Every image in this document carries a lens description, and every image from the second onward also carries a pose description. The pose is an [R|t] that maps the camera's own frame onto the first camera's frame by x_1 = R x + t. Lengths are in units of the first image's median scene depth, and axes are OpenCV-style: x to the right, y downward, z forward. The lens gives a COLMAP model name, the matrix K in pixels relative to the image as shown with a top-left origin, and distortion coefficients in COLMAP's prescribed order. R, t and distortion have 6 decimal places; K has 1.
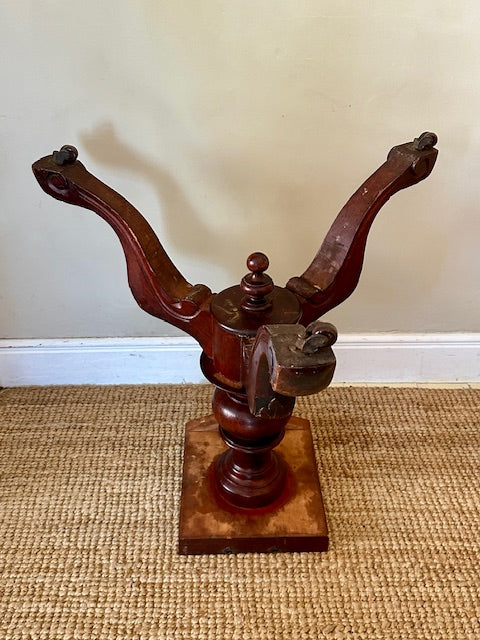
lens RADIAL K [[645.0, 0, 247.3], [0, 645.0, 319.3], [0, 0, 1]] dist [0.063852, -0.218983]
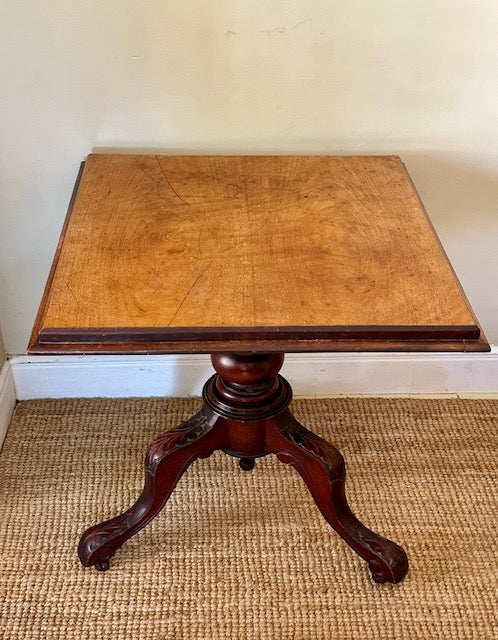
lens RADIAL K [[912.5, 0, 249.0], [0, 912.5, 320.0], [0, 0, 1]] dist [0.017957, 0.127849]
pose [[0.999709, -0.004942, 0.023624, -0.047970], [0.004966, 0.999987, -0.000937, -0.030662], [-0.023619, 0.001054, 0.999720, -0.667900]]
